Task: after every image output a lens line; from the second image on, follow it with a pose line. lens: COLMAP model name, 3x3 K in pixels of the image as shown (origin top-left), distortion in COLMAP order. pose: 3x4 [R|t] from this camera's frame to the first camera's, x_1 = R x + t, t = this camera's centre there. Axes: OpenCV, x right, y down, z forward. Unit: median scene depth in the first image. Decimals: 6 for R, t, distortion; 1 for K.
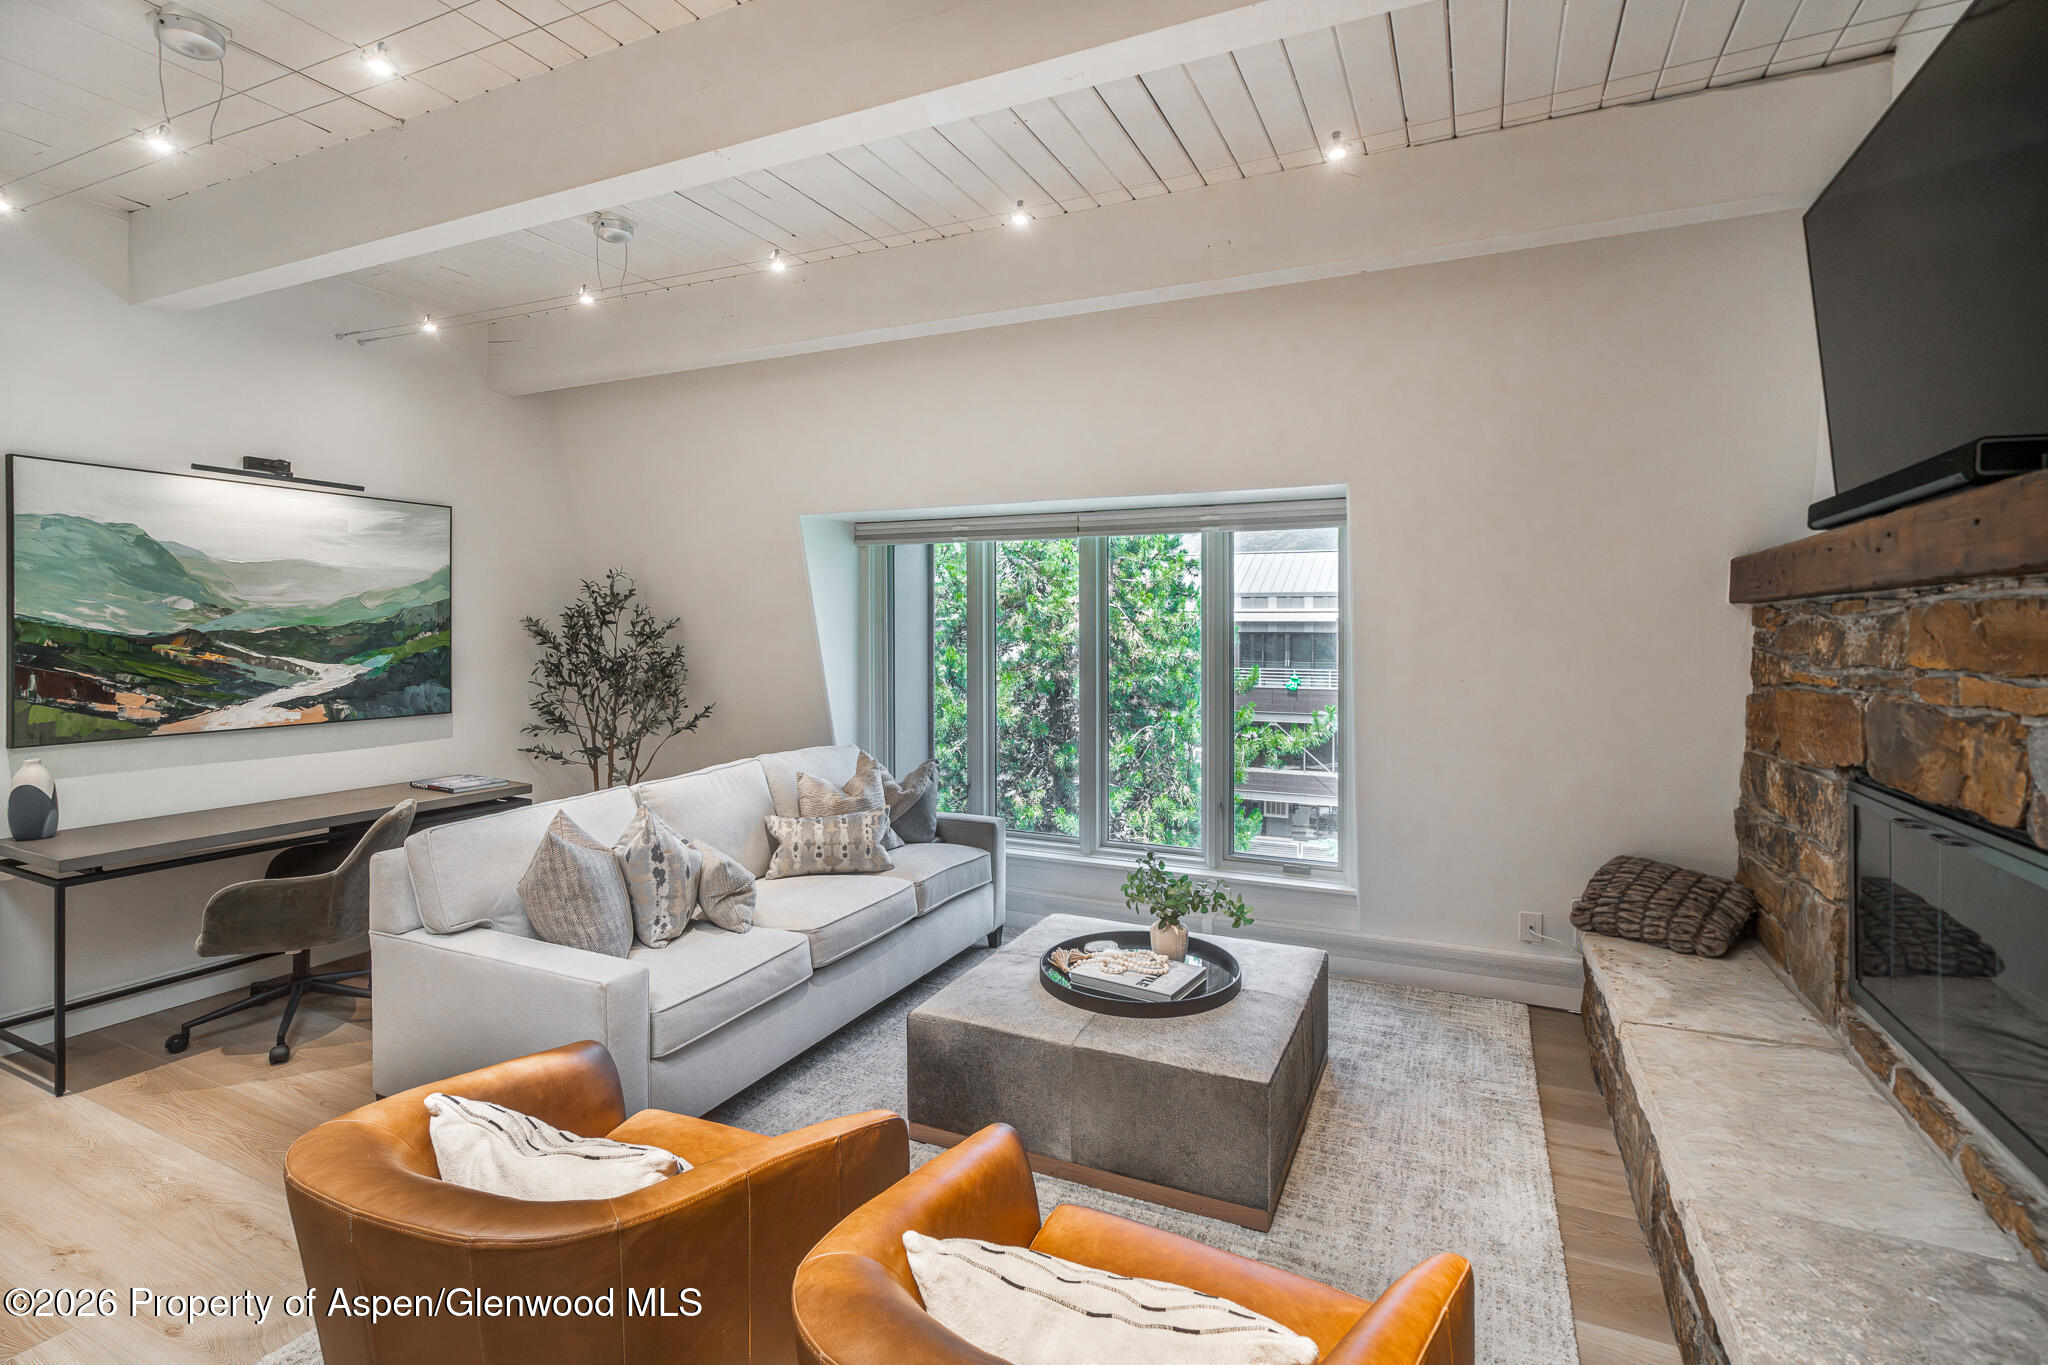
lens RADIAL K [[1067.8, 0, 1022.9], [0, 1067.8, 633.6], [0, 0, 1]] dist [0.002183, 0.000318]
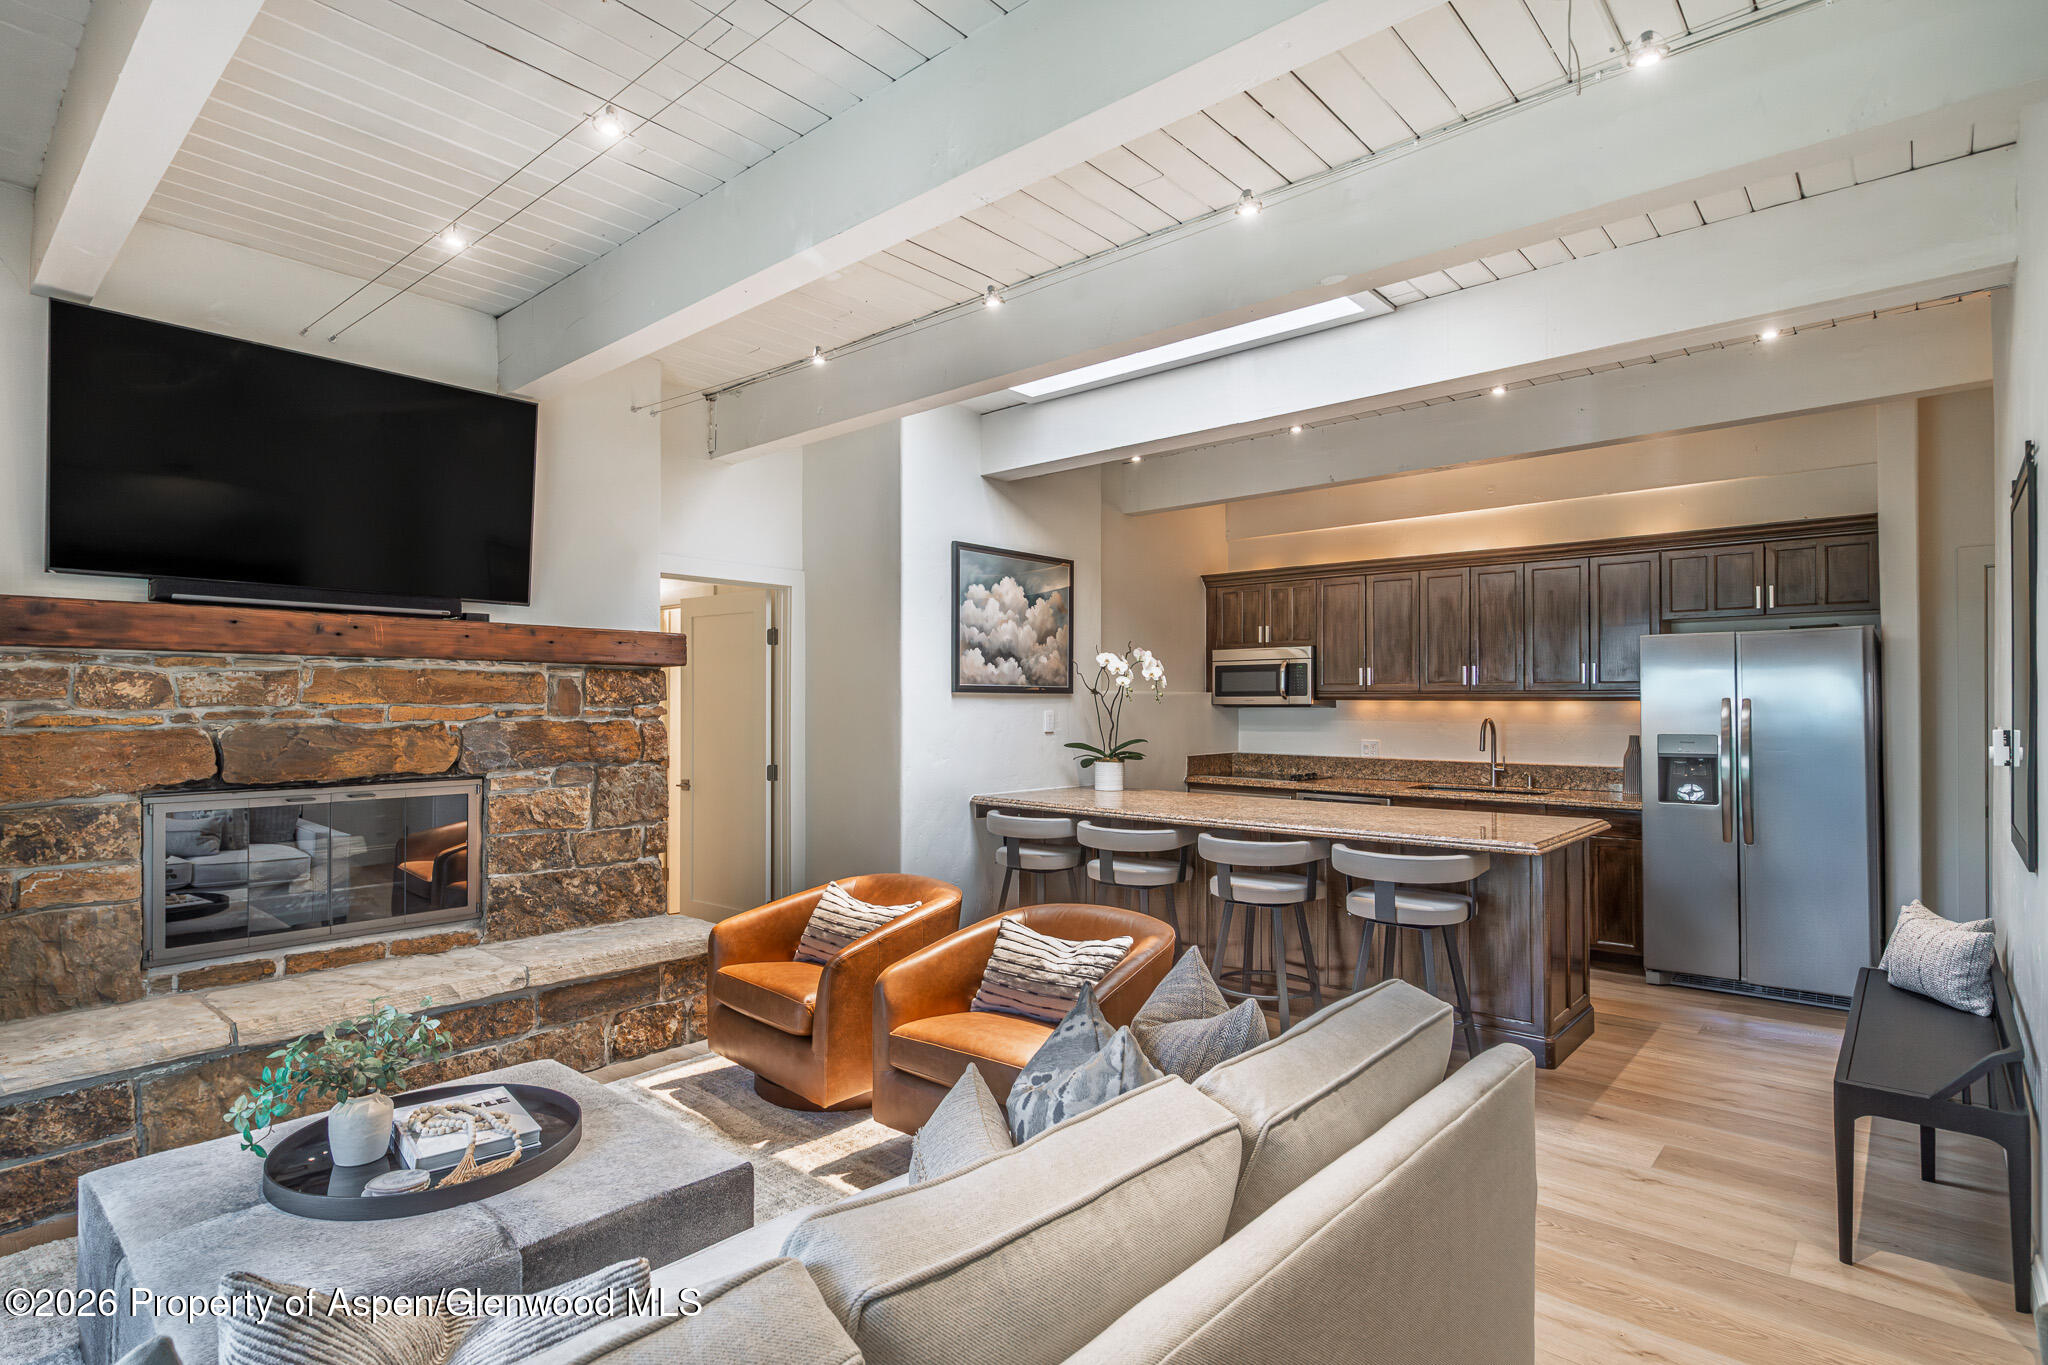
lens RADIAL K [[1015.1, 0, 1018.0], [0, 1015.1, 696.9], [0, 0, 1]] dist [-0.000025, -0.000272]
pose [[-0.971937, 0.001415, 0.235239, -0.318417], [0.000522, 0.999992, -0.003858, 0.014179], [-0.235242, -0.003627, -0.971930, 1.166571]]
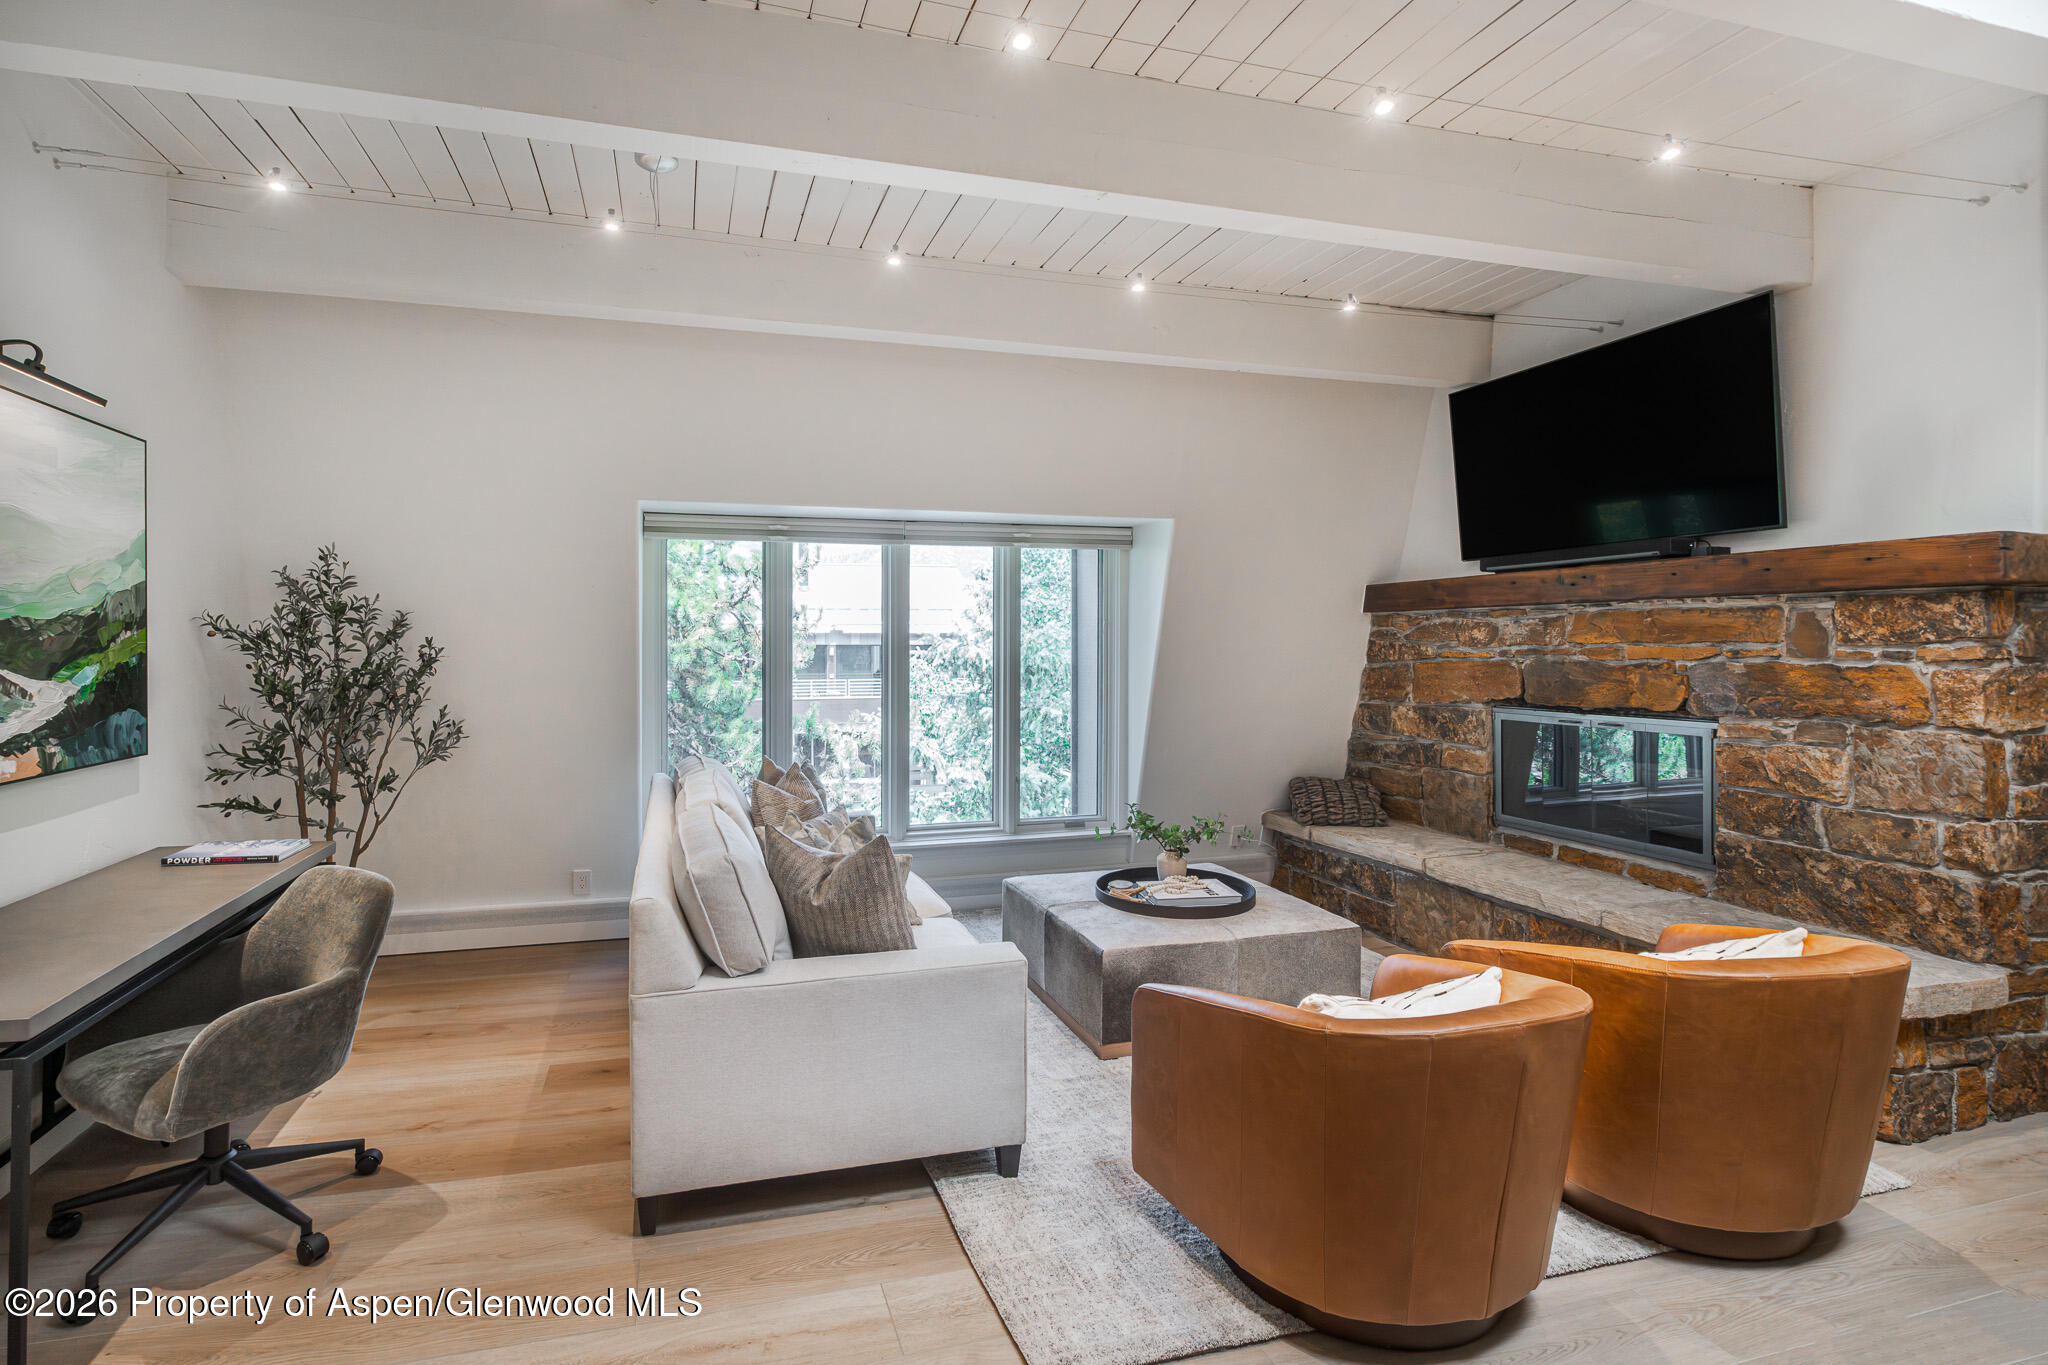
lens RADIAL K [[1067.8, 0, 1022.9], [0, 1067.8, 633.6], [0, 0, 1]] dist [0.002183, 0.000318]
pose [[0.700309, 0.001237, 0.713838, -0.689488], [0.008978, 0.999904, -0.010541, 0.012936], [-0.713783, 0.013790, 0.700231, 0.166917]]
